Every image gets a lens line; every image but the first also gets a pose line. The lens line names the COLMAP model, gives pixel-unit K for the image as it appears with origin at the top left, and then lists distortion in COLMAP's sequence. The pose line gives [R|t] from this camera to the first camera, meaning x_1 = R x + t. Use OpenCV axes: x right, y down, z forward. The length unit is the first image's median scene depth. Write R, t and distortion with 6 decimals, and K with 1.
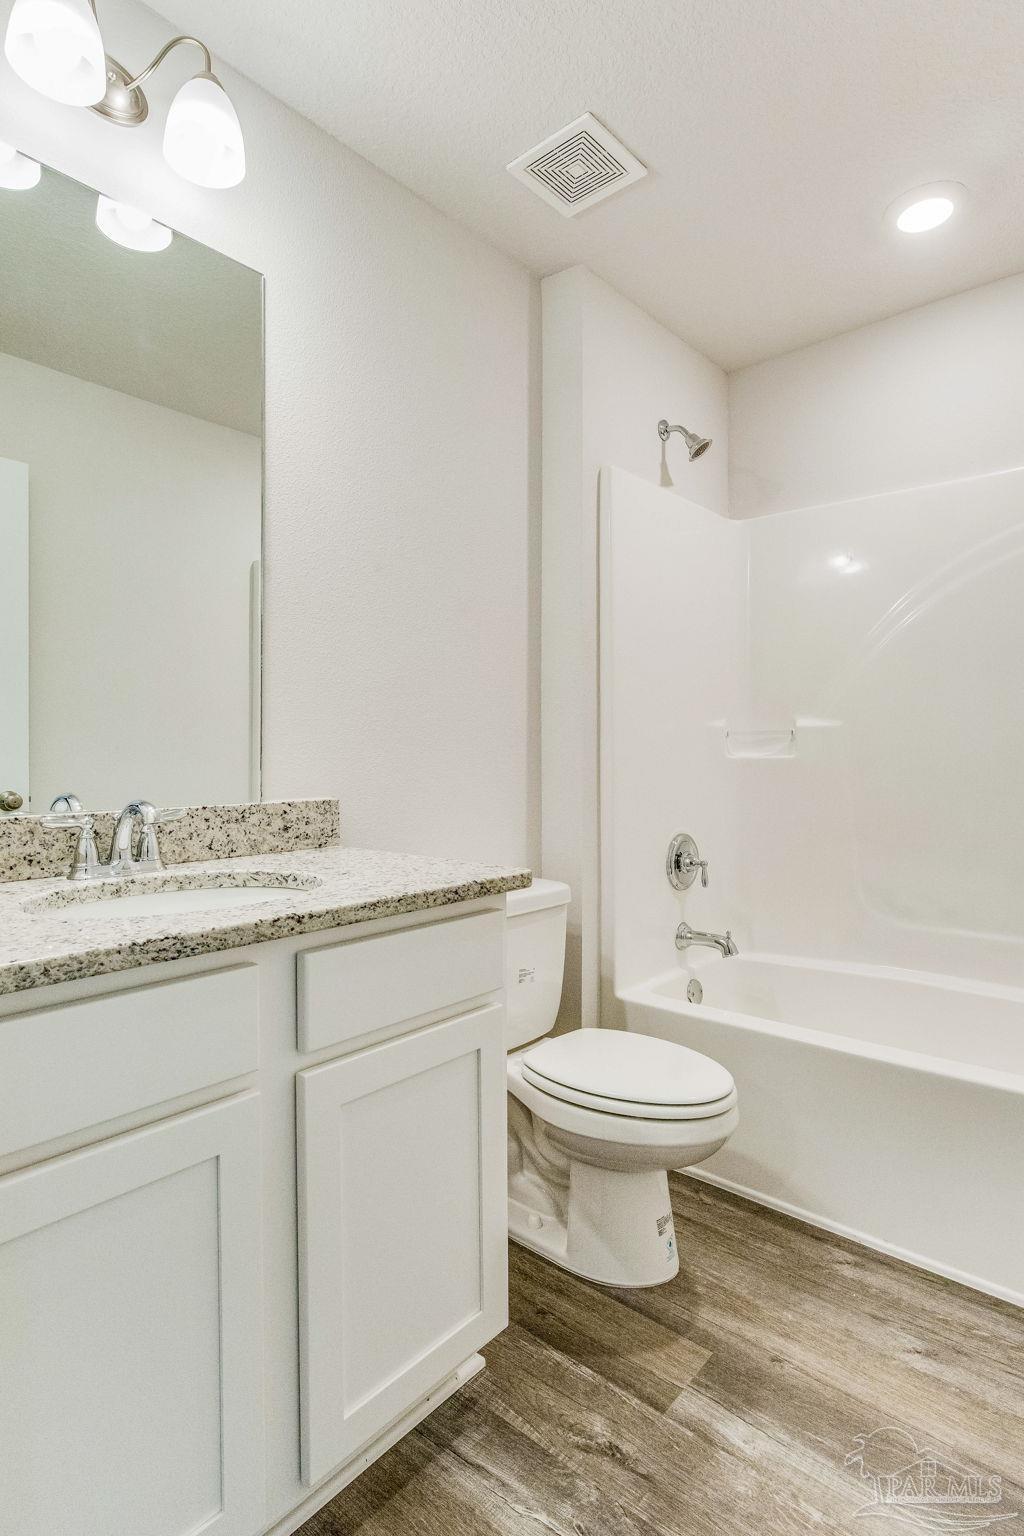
lens RADIAL K [[789.6, 0, 512.0], [0, 789.6, 768.0], [0, 0, 1]] dist [-0.003081, 0.000051]
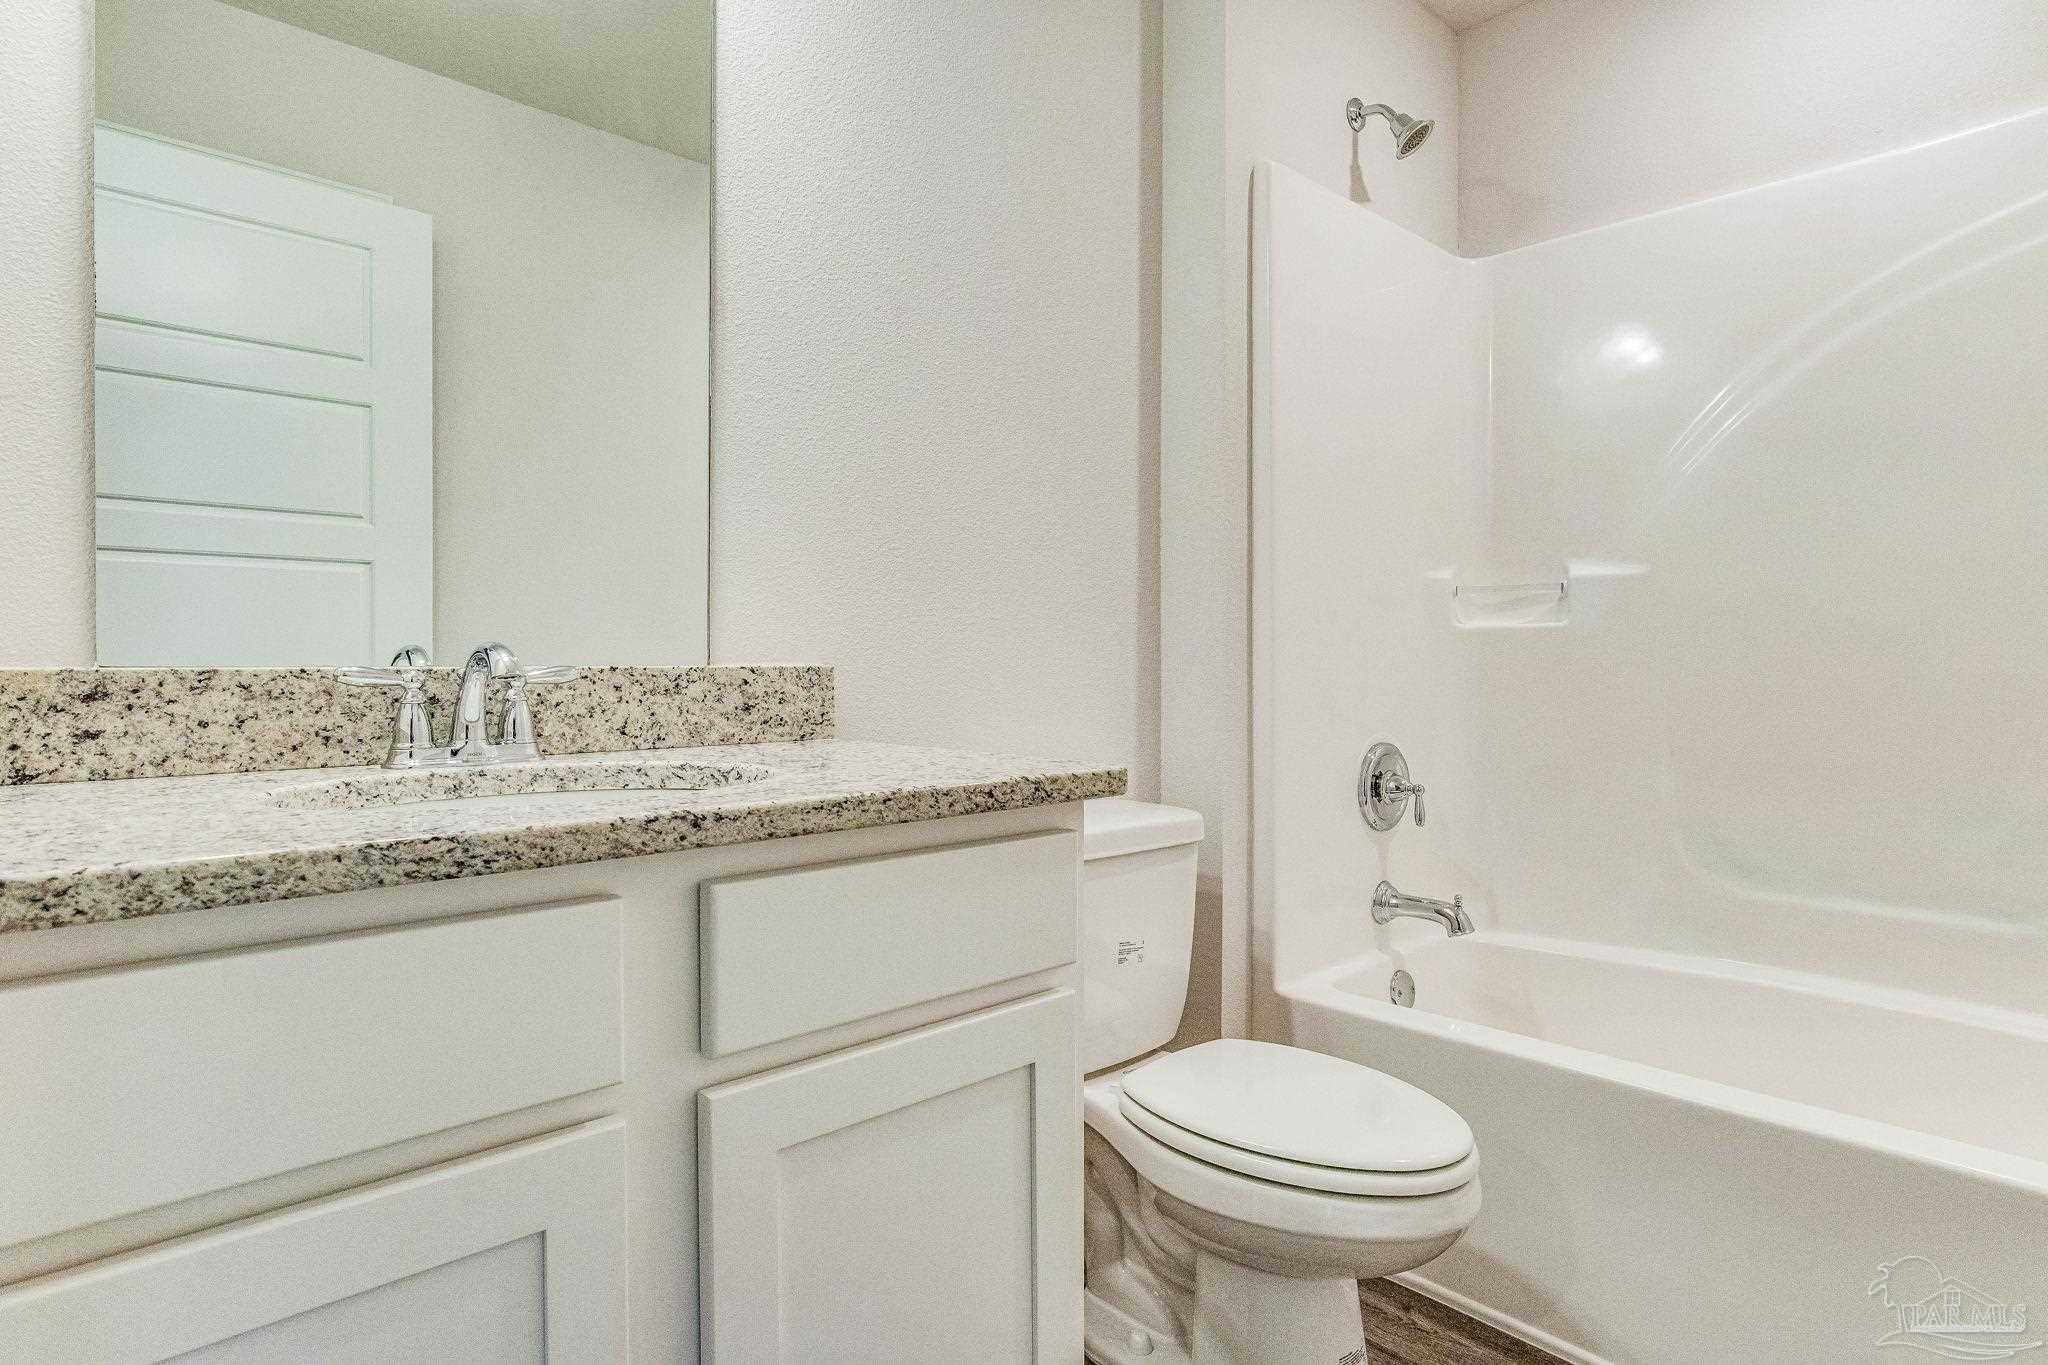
lens RADIAL K [[1091.8, 0, 1024.0], [0, 1091.8, 682.5], [0, 0, 1]] dist [-0.007346, 0.000223]
pose [[0.994648, 0.002866, -0.103285, 0.027529], [-0.002560, 0.999992, 0.003101, 0.053323], [0.103293, -0.002820, 0.994647, 0.146782]]
